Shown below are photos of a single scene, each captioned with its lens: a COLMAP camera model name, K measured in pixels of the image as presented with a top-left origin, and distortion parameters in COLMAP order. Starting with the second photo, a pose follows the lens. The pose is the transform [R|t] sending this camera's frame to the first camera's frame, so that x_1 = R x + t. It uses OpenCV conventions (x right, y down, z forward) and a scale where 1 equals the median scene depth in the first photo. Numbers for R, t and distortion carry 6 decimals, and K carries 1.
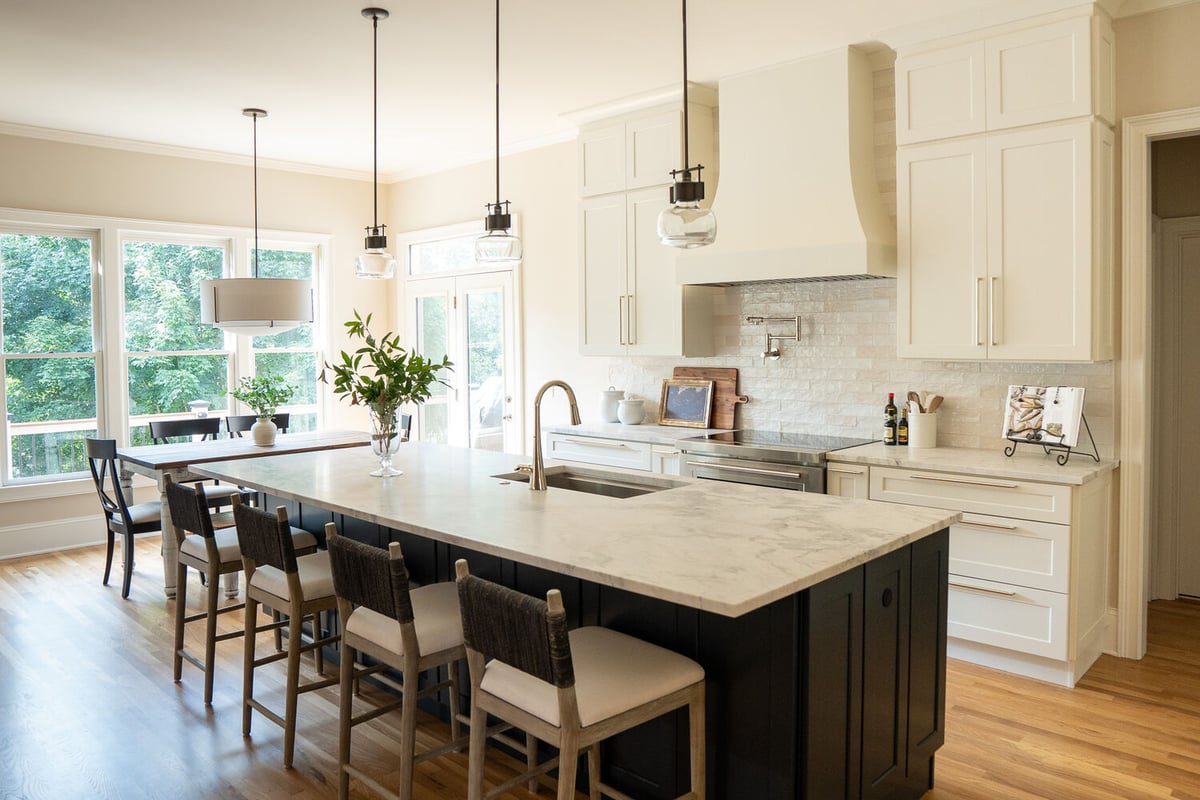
lens RADIAL K [[844.8, 0, 600.5], [0, 844.8, 373.3], [0, 0, 1]] dist [-0.106895, 0.062912]
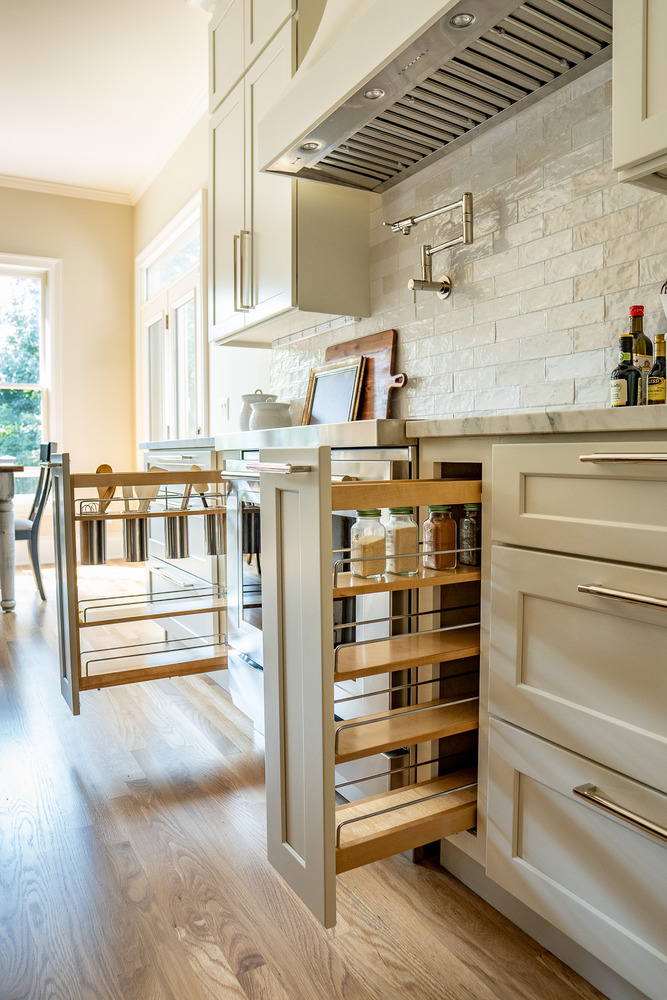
lens RADIAL K [[704.0, 0, 334.0], [0, 704.0, 490.8], [0, 0, 1]] dist [-0.106895, 0.062912]
pose [[0.958439, 0.020952, -0.284527, 0.287170], [-0.016921, 0.999719, 0.016621, 0.106667], [0.284795, -0.011116, 0.958524, 0.593825]]
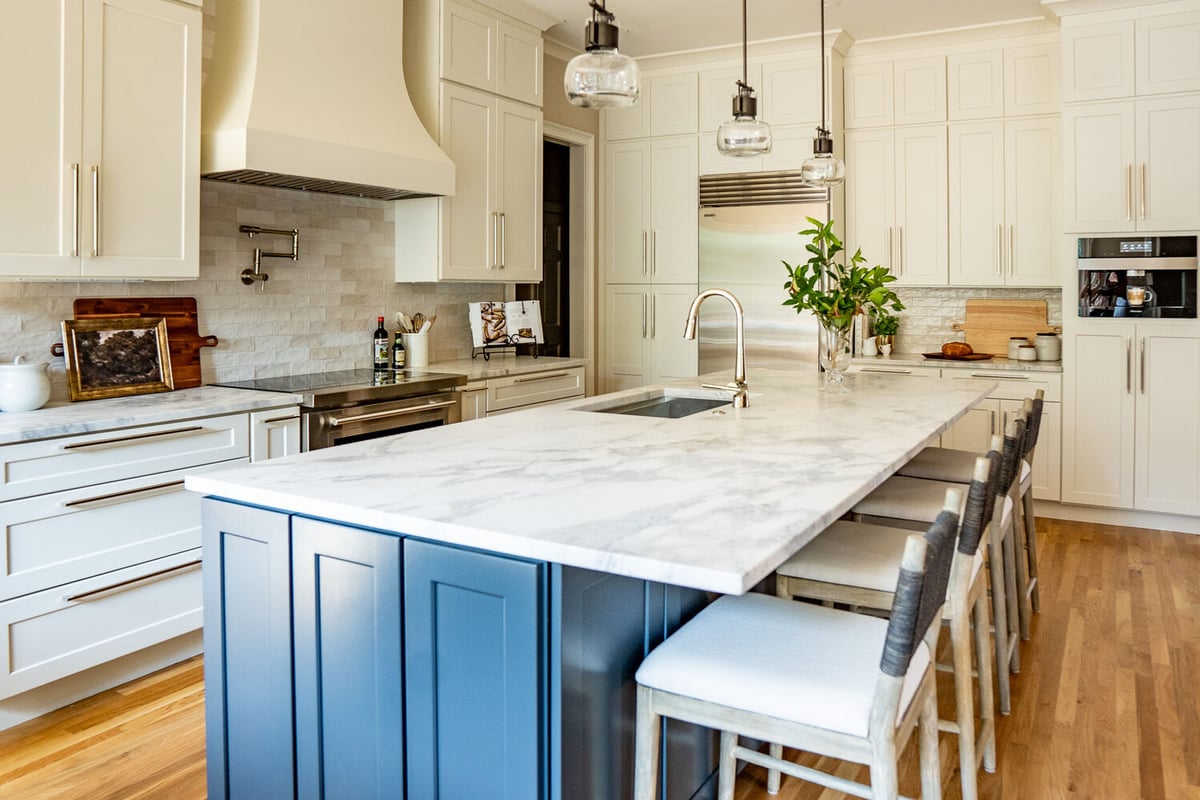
lens RADIAL K [[868.7, 0, 601.5], [0, 868.7, 295.9], [0, 0, 1]] dist [-0.113739, 0.066925]
pose [[-0.213160, -0.002000, 0.977015, -0.651875], [0.040538, 0.999119, 0.010889, -0.001406], [-0.976176, 0.041927, -0.212891, 0.912529]]
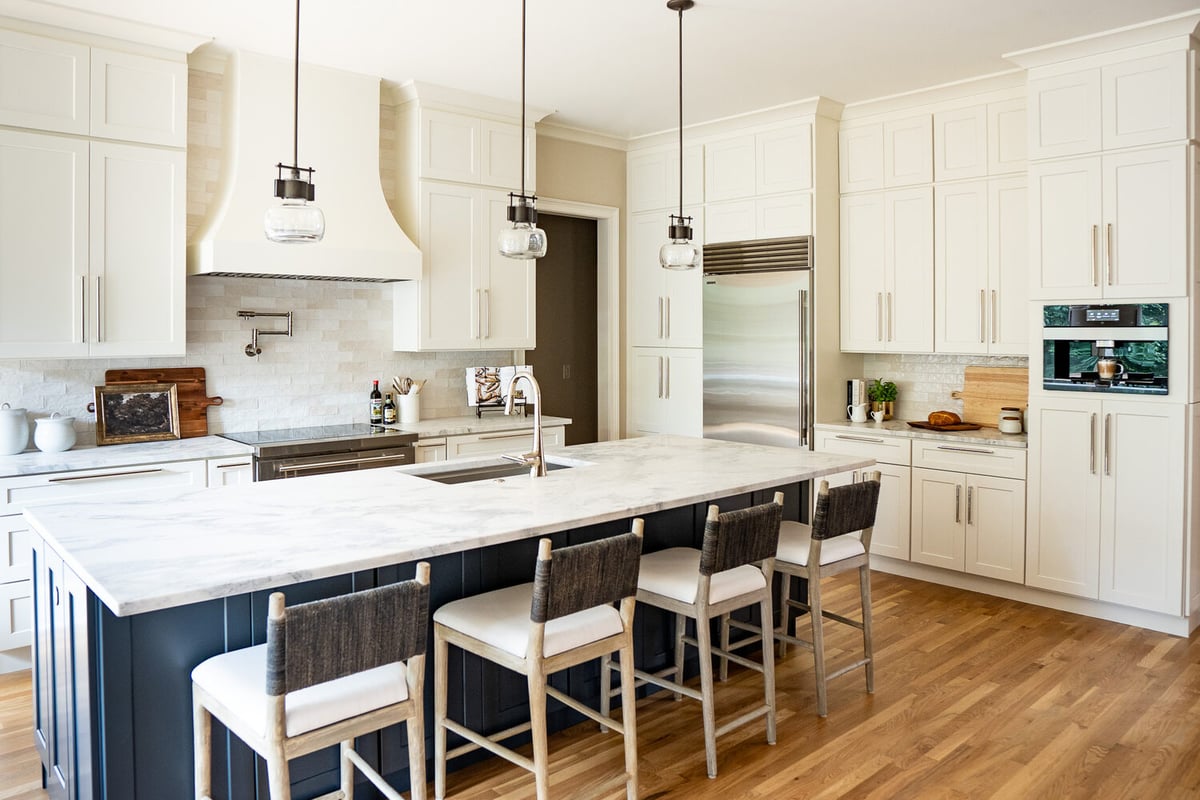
lens RADIAL K [[862.0, 0, 566.4], [0, 862.0, 330.7], [0, 0, 1]] dist [-0.099393, 0.063483]
pose [[0.101380, 0.005652, 0.994832, -0.773480], [0.043016, 0.999024, -0.010060, -0.021433], [-0.993917, 0.043814, 0.101038, 0.580317]]
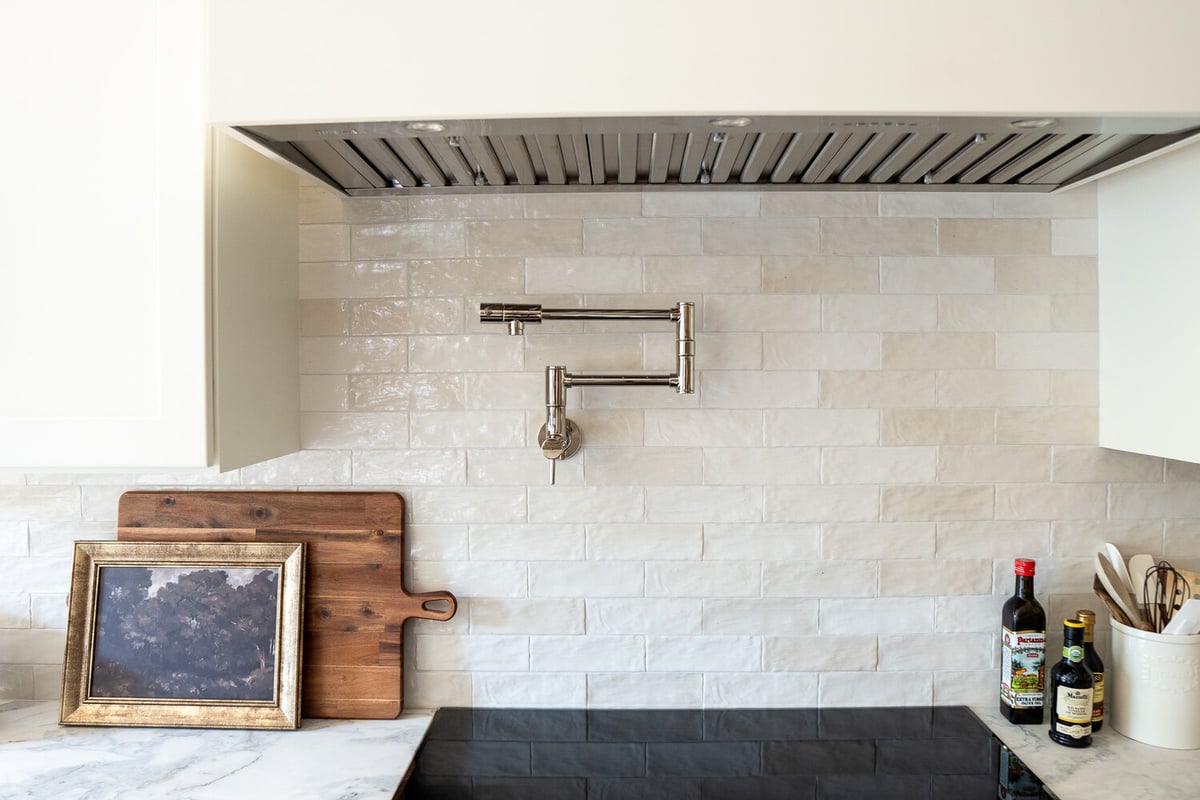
lens RADIAL K [[860.3, 0, 603.5], [0, 860.3, 380.1], [0, 0, 1]] dist [-0.103603, 0.065047]
pose [[0.733779, -0.009892, 0.679316, 0.024014], [0.029224, 0.999428, -0.017014, -0.039821], [-0.678759, 0.032337, 0.733649, 0.831641]]
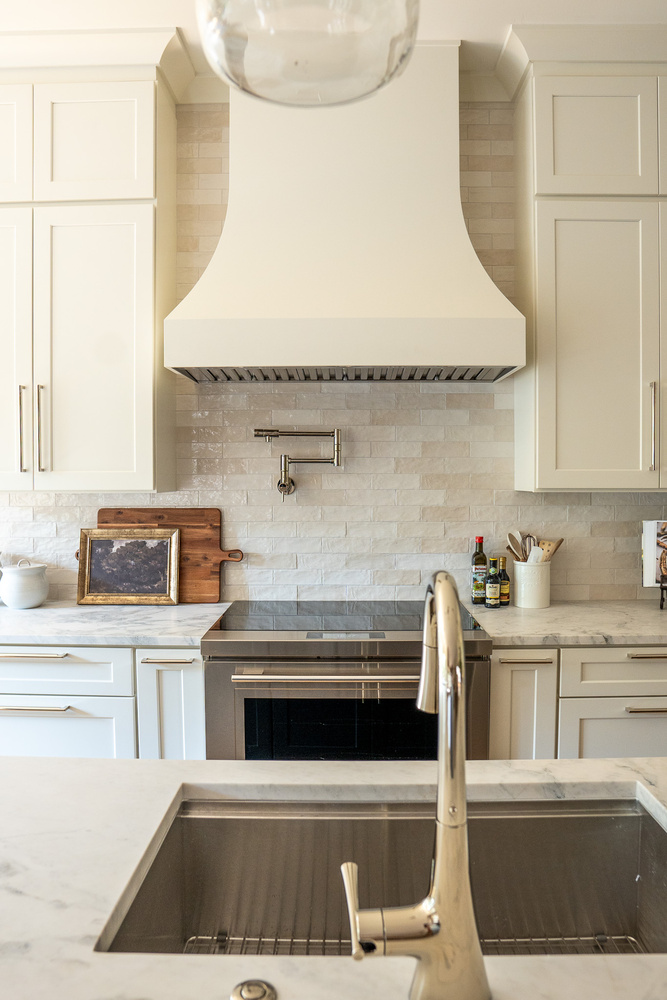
lens RADIAL K [[736.9, 0, 333.5], [0, 736.9, 500.0], [0, 0, 1]] dist [-0.105494, 0.061635]
pose [[0.735966, -0.017591, 0.676790, -0.175936], [0.024874, 0.999690, -0.001065, -0.010660], [-0.676561, 0.017618, 0.736176, 0.577446]]
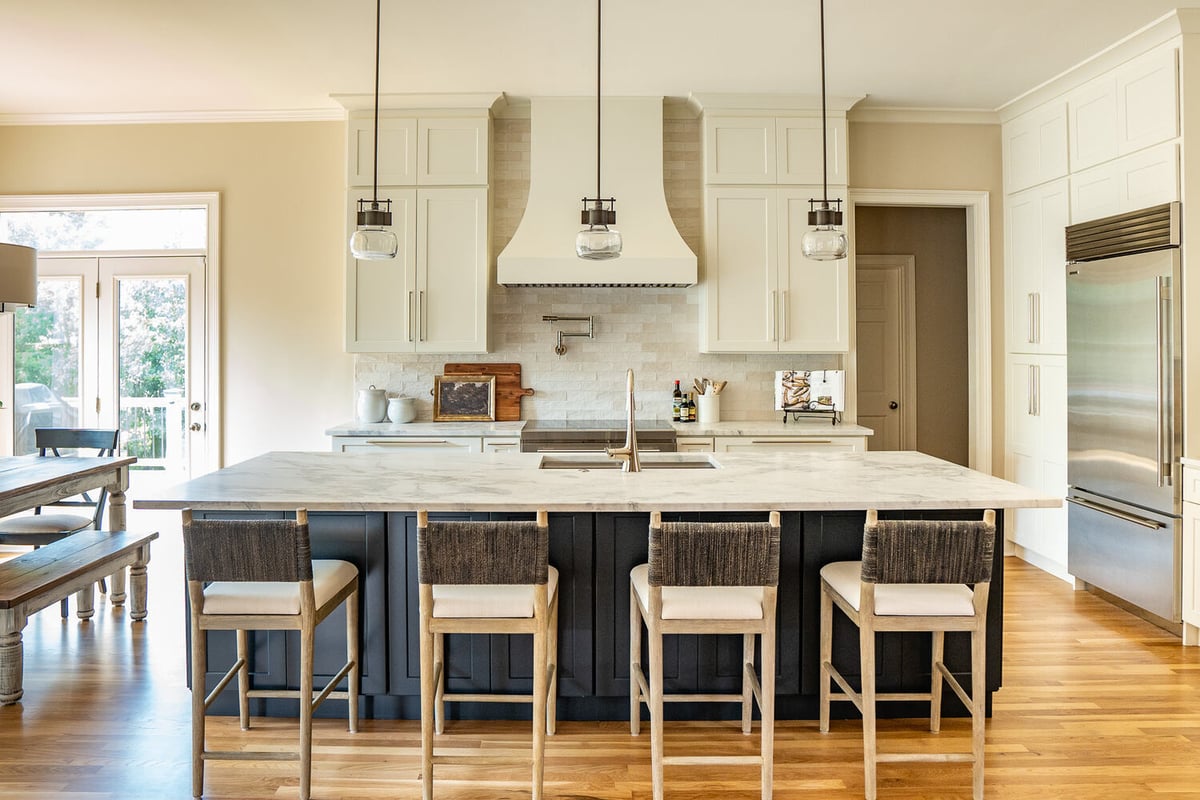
lens RADIAL K [[862.0, 0, 566.4], [0, 862.0, 330.7], [0, 0, 1]] dist [-0.099393, 0.063483]
pose [[0.738267, 0.015020, 0.674341, -0.592774], [0.022390, 0.998655, -0.046756, 0.005640], [-0.674137, 0.049617, 0.736938, 0.166152]]
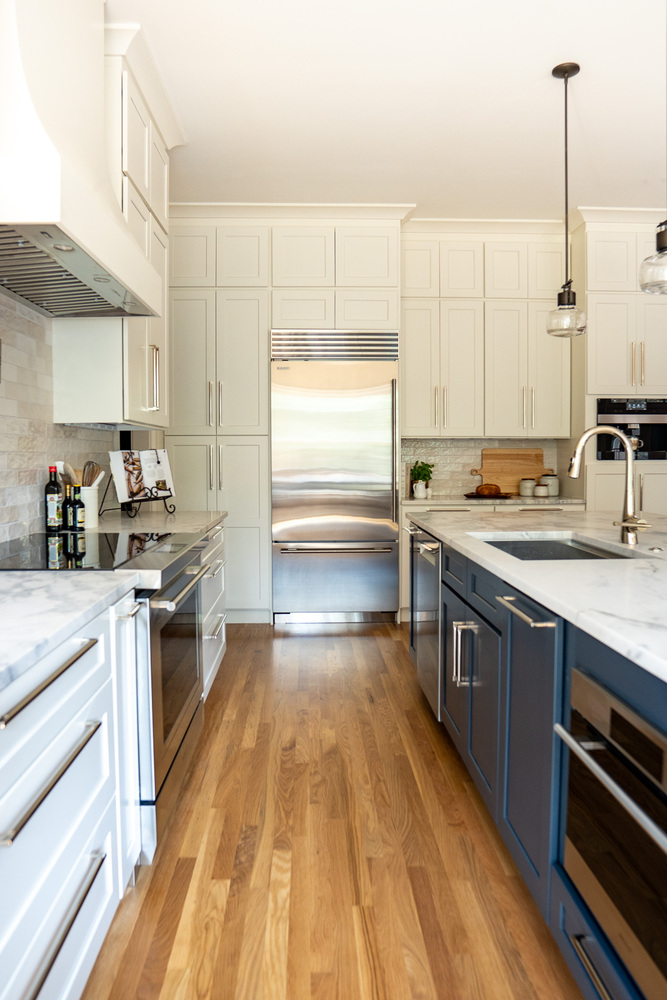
lens RADIAL K [[718.3, 0, 314.3], [0, 718.3, 496.7], [0, 0, 1]] dist [-0.099393, 0.063483]
pose [[-0.706844, -0.026855, 0.706860, -0.258832], [0.041720, 0.995957, 0.079557, 0.009298], [-0.706138, 0.085724, -0.702866, 1.219549]]
